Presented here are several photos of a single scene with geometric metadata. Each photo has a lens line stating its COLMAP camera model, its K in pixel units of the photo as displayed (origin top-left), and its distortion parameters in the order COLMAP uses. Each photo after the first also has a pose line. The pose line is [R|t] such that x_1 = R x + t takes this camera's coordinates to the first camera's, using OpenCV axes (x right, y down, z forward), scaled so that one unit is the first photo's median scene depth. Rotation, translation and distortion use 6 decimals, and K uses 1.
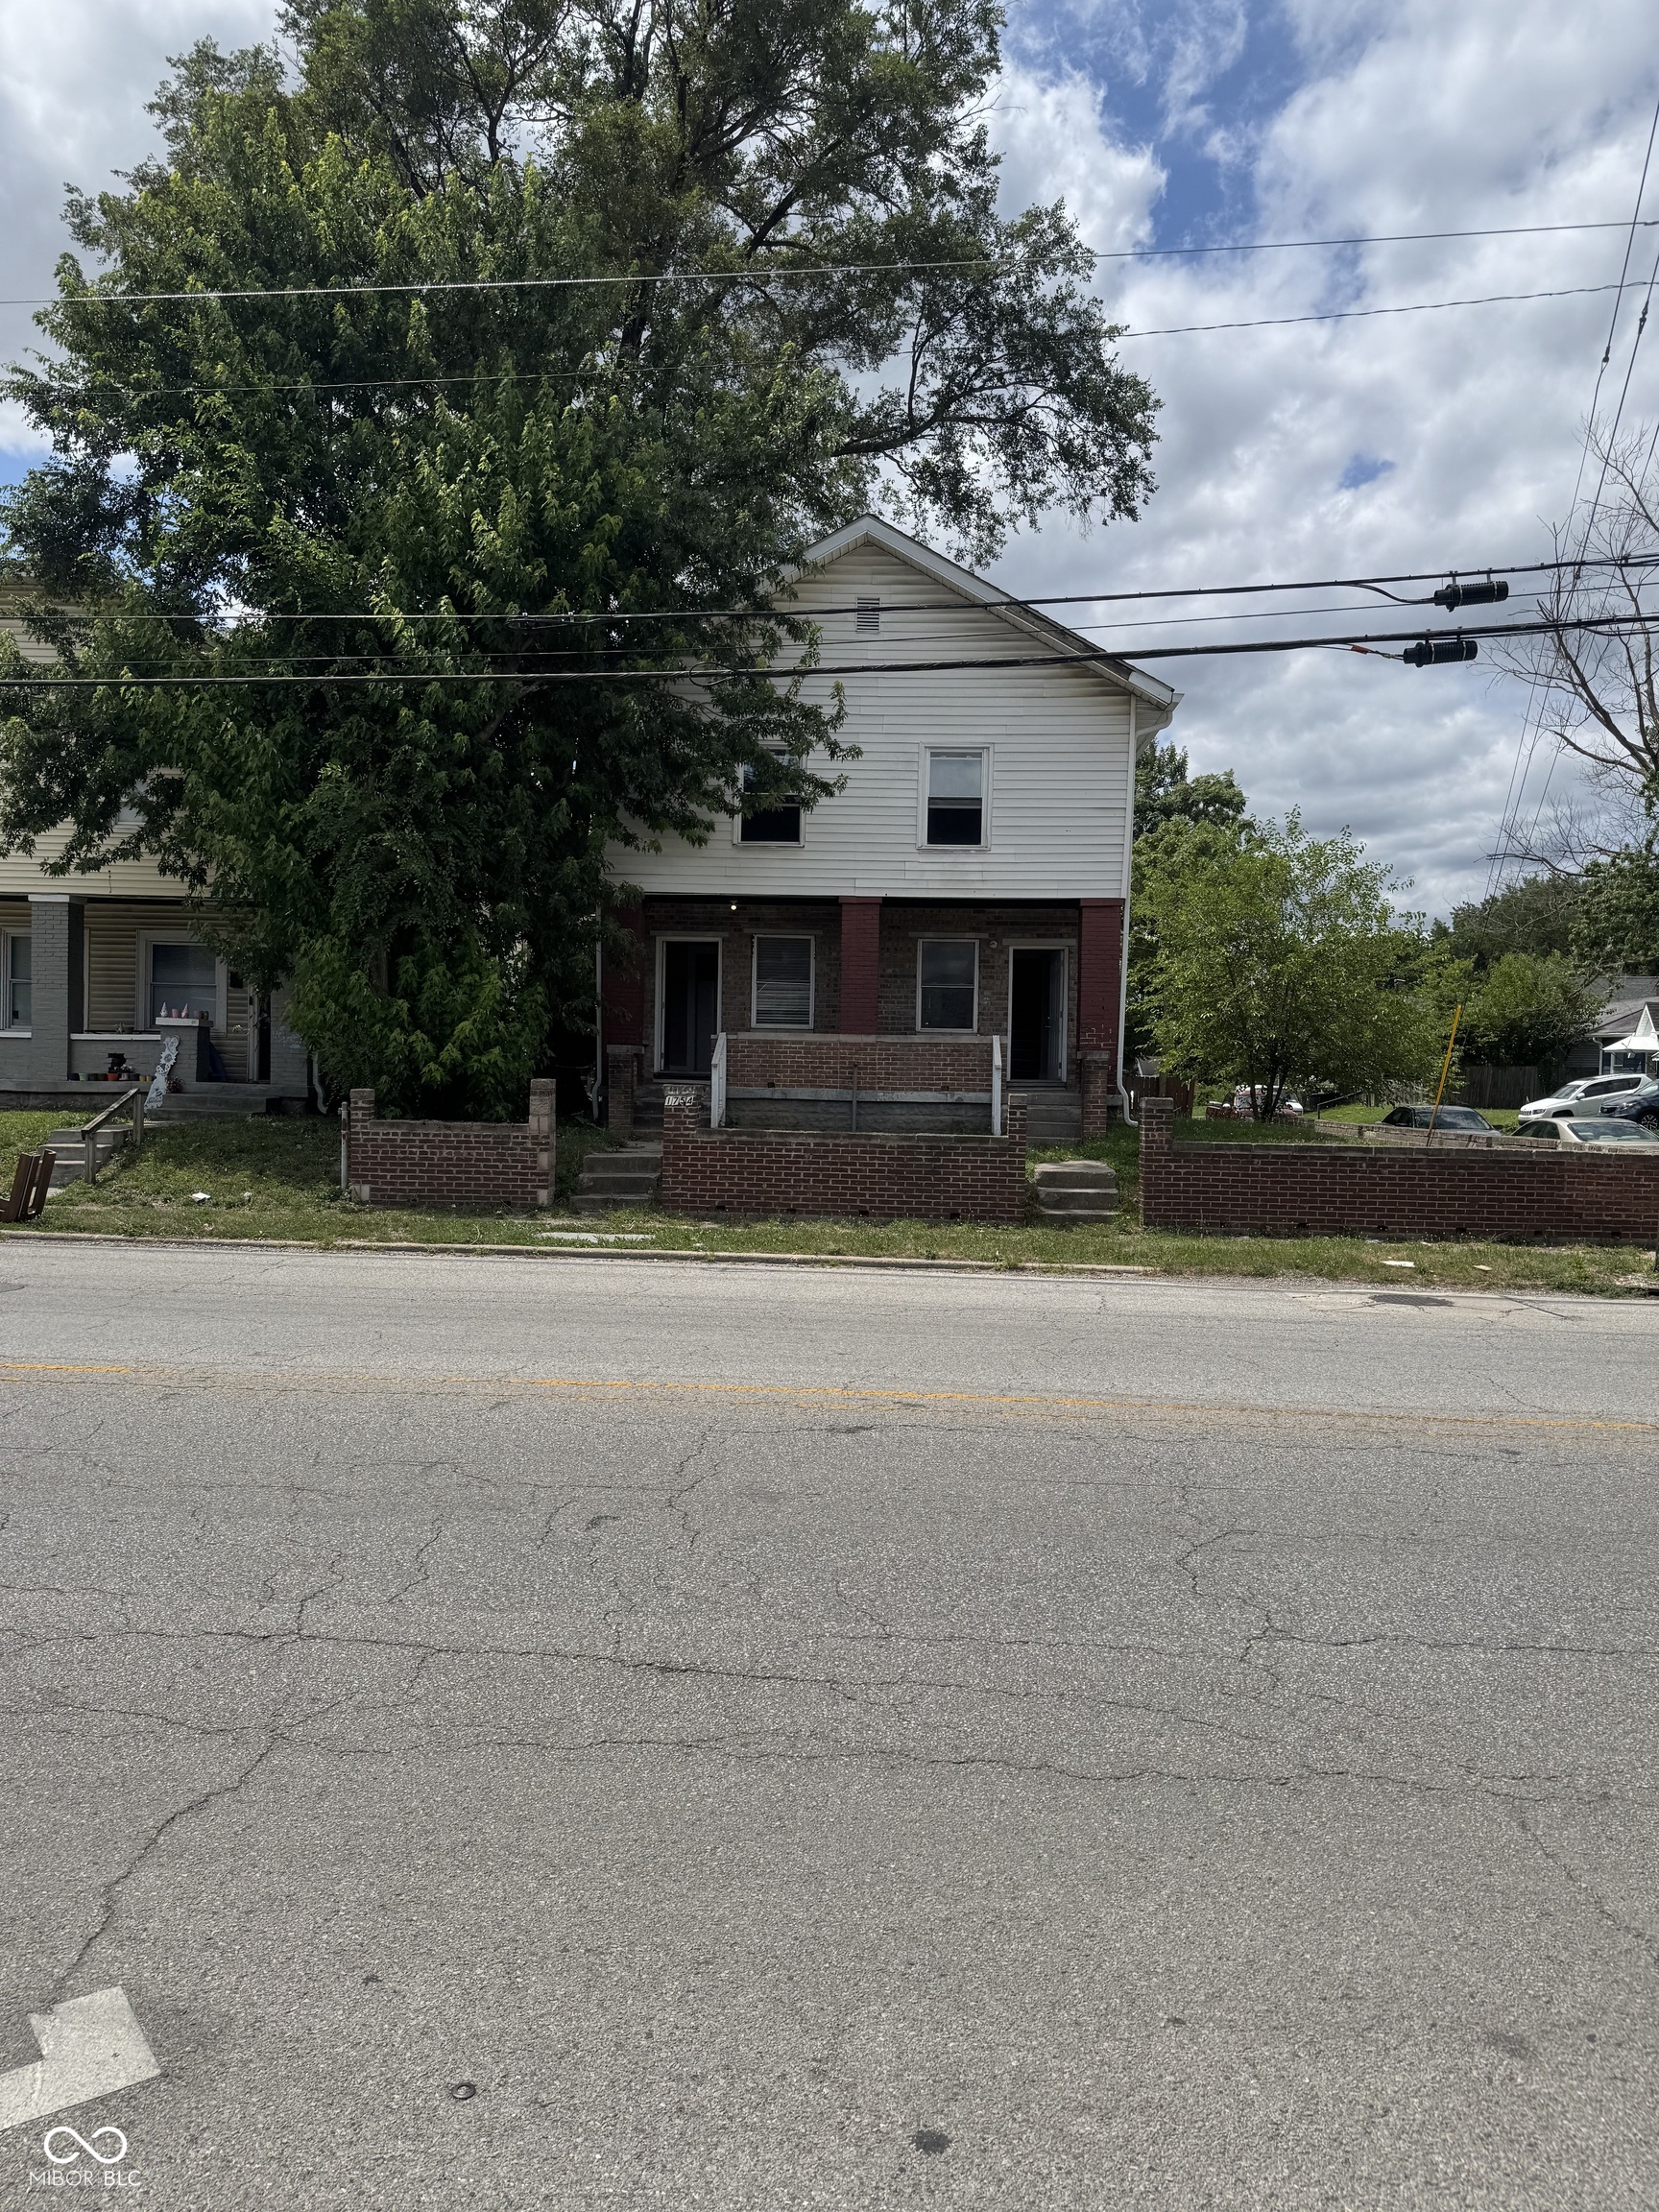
lens RADIAL K [[1527.5, 0, 829.5], [0, 1527.5, 1106.0], [0, 0, 1]] dist [0.029459, -0.001352]
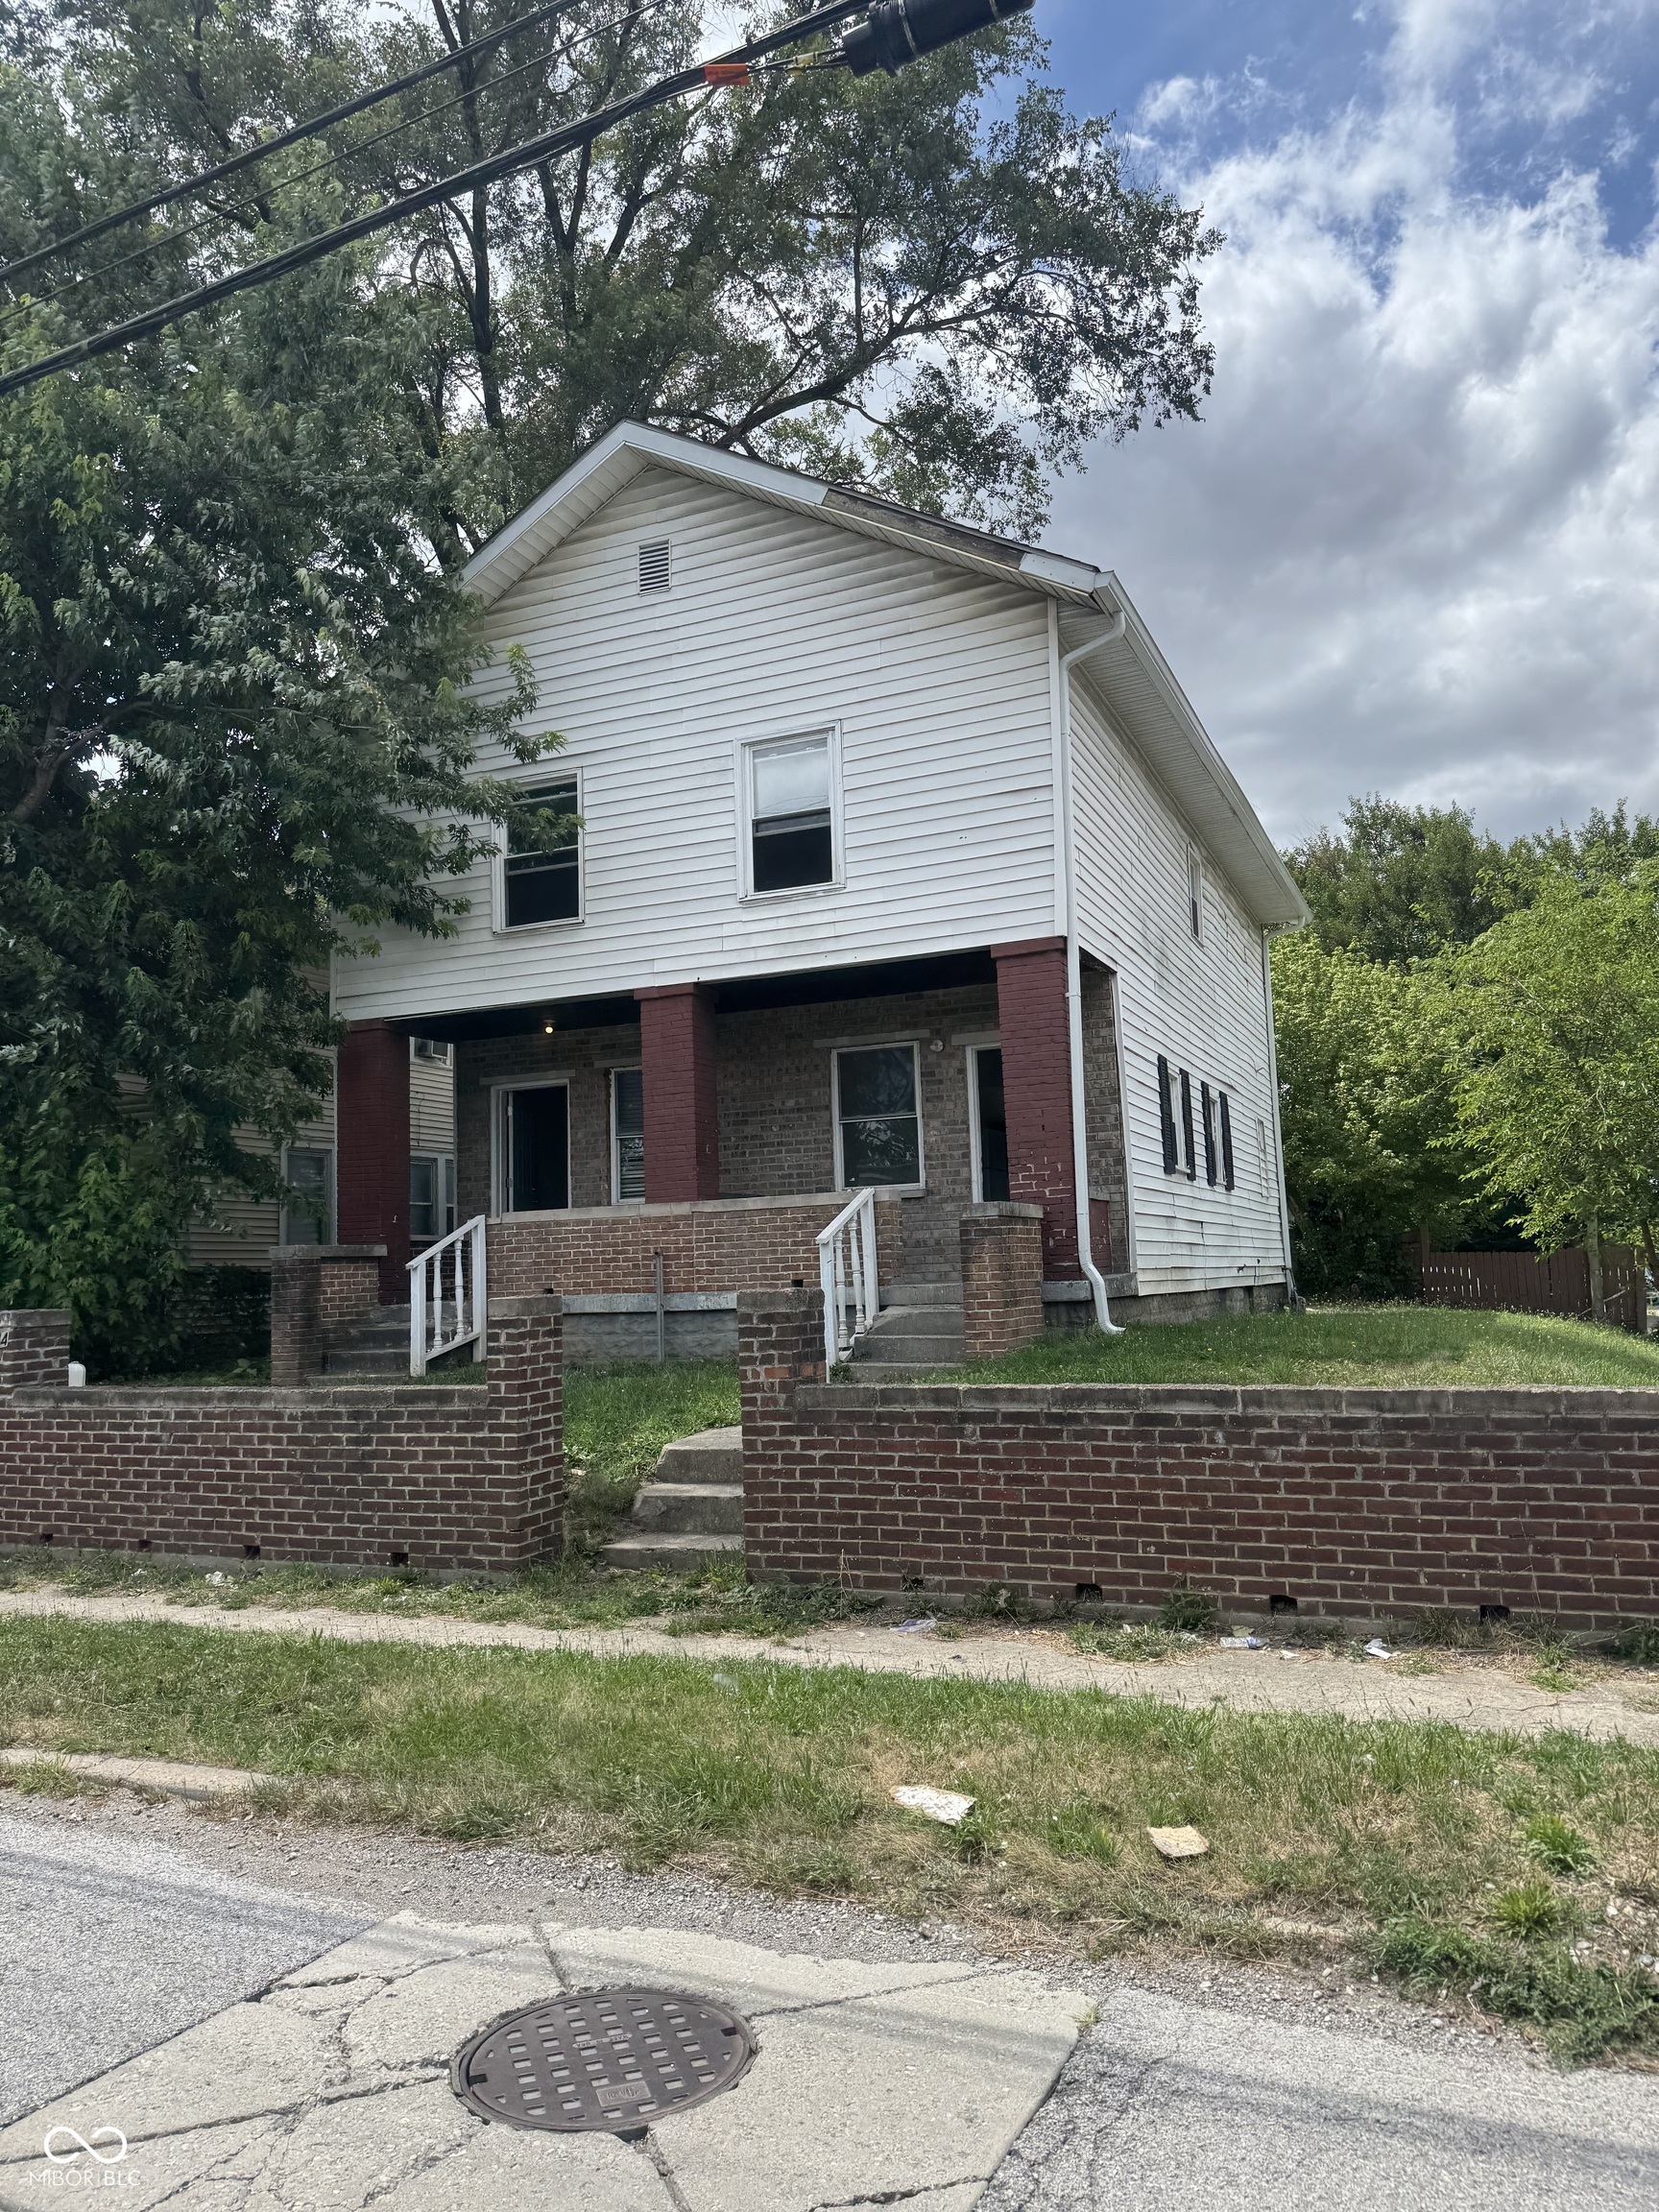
lens RADIAL K [[1527.5, 0, 829.5], [0, 1527.5, 1106.0], [0, 0, 1]] dist [0.029459, -0.001352]
pose [[0.941442, -0.091235, -0.324596, 0.288457], [0.048227, 0.989233, -0.138172, 0.003360], [0.333708, 0.114427, 0.935706, 0.434629]]
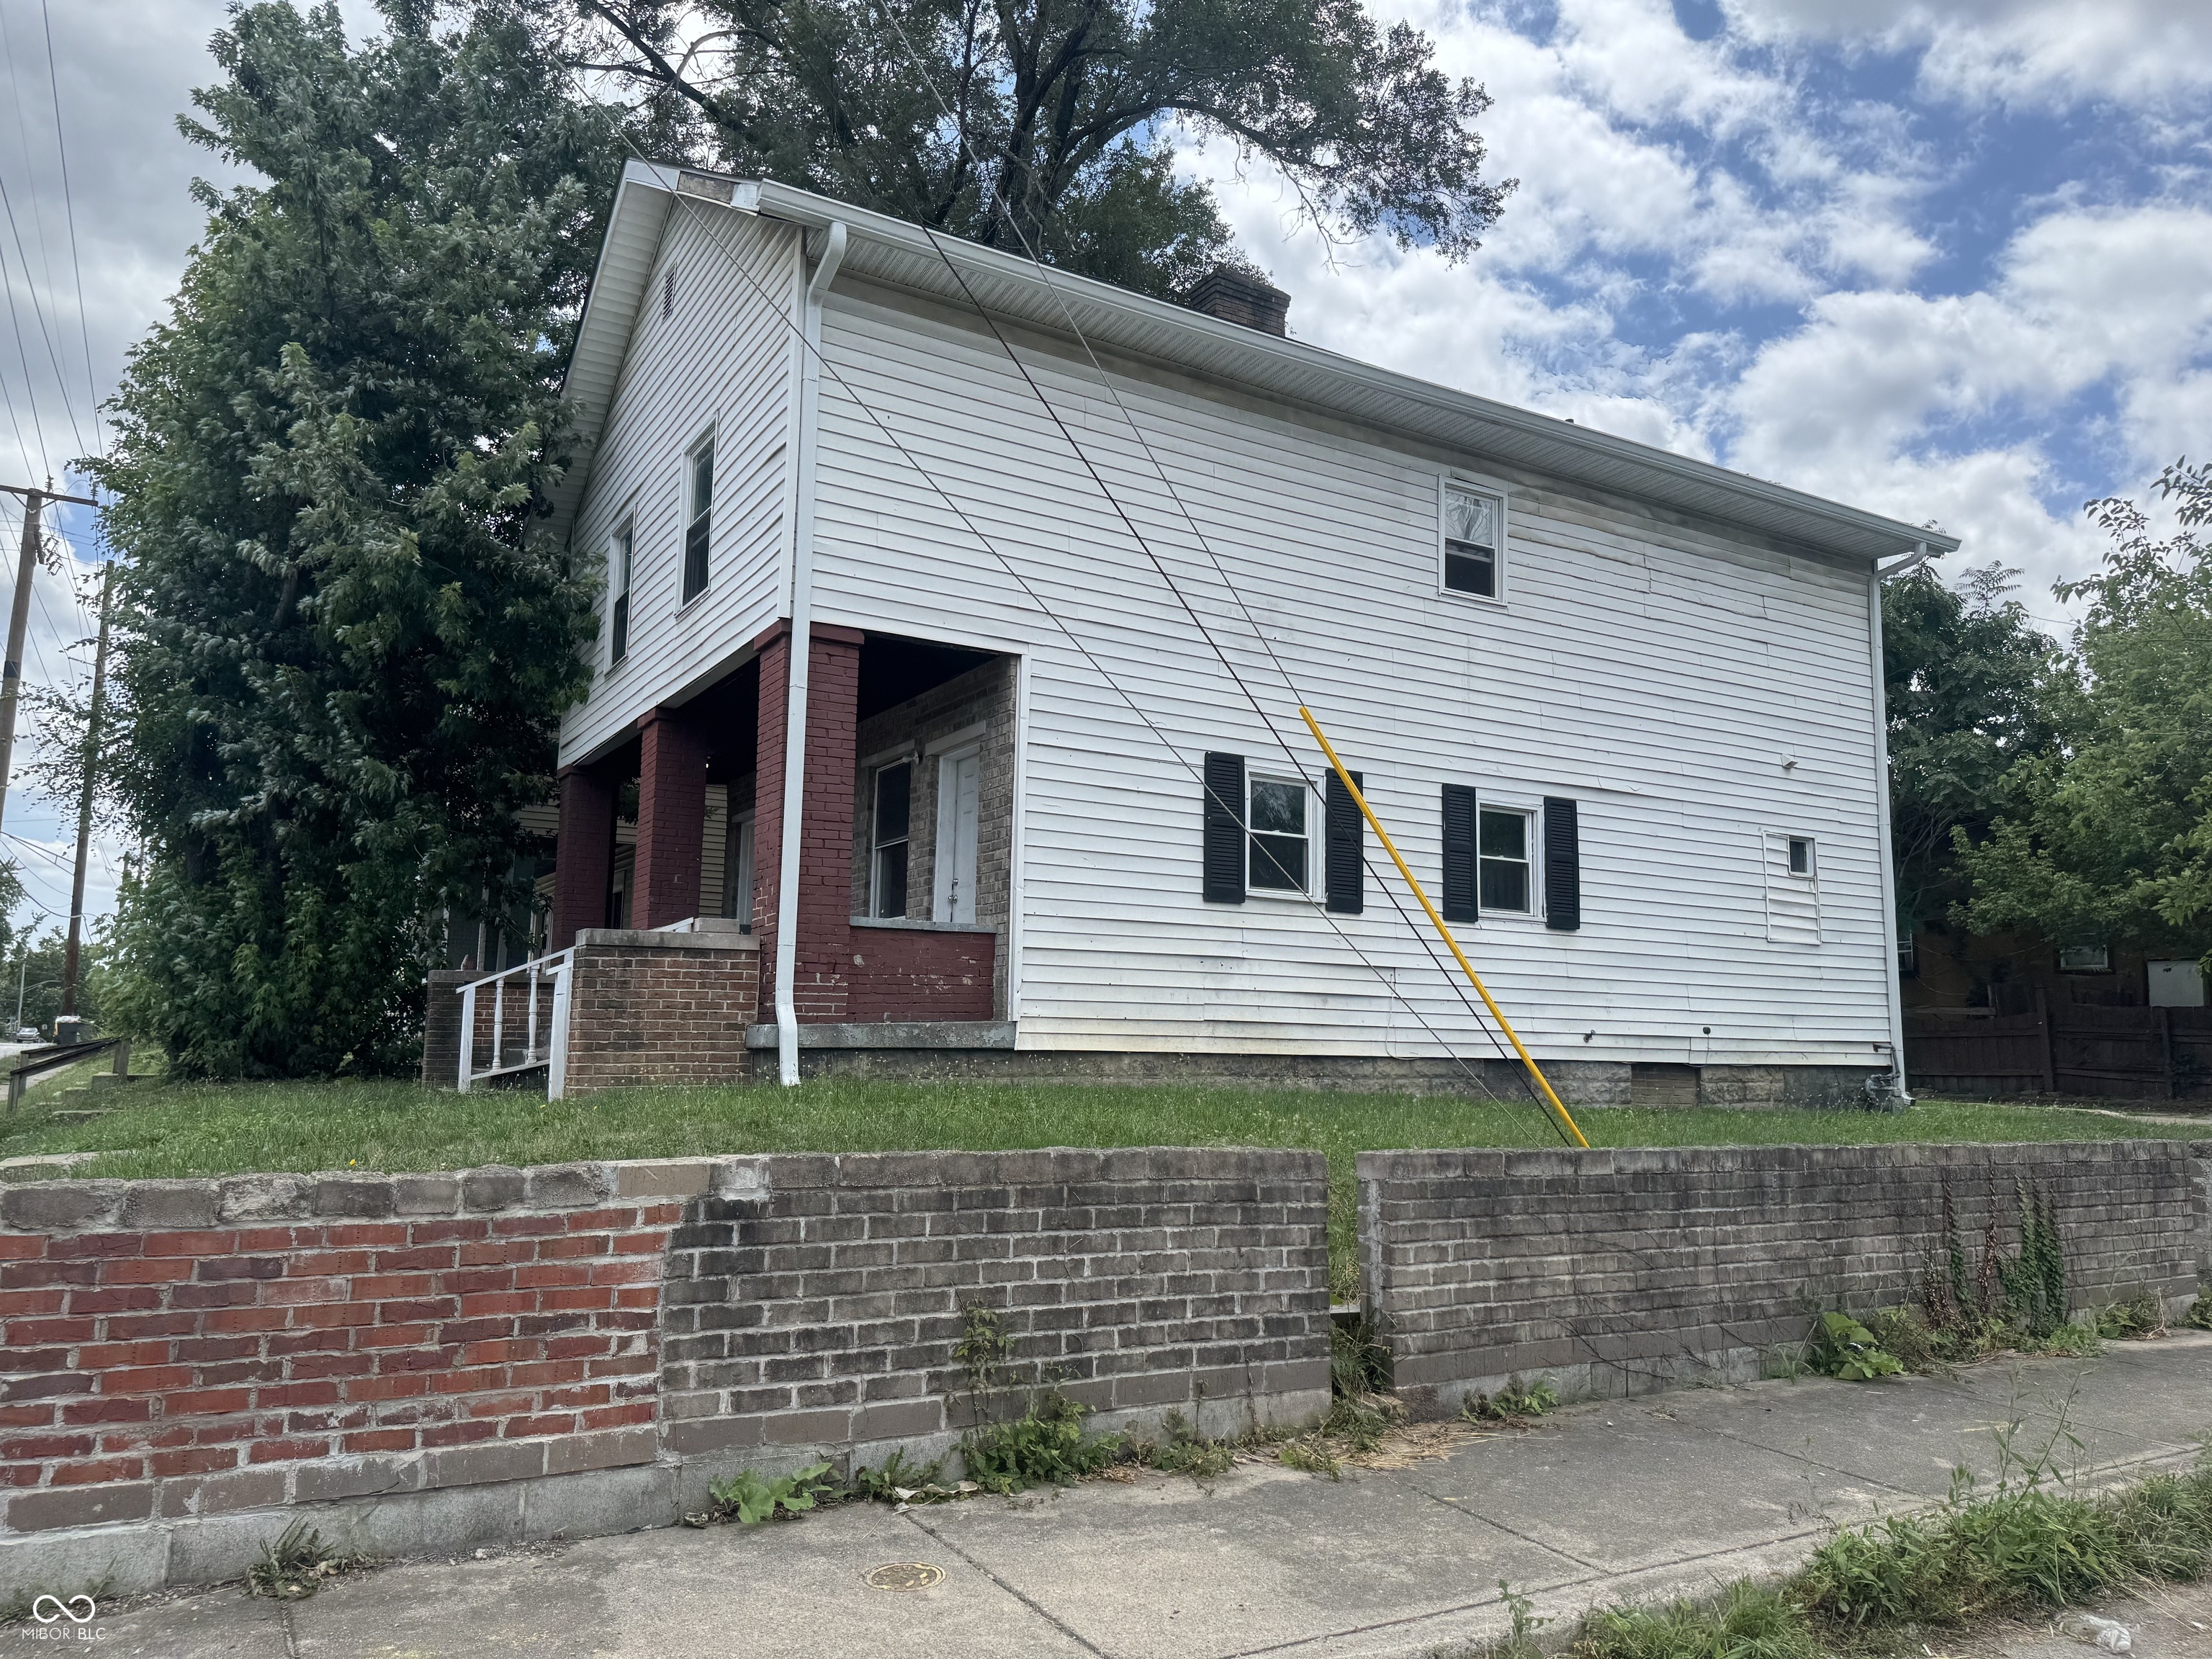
lens RADIAL K [[1527.5, 0, 1106.0], [0, 1527.5, 829.5], [0, 0, 1]] dist [0.029459, -0.001352]
pose [[0.621896, -0.121332, -0.773643, 0.609859], [-0.013449, 0.986124, -0.165466, 0.010752], [0.782984, 0.113307, 0.611635, 0.770789]]
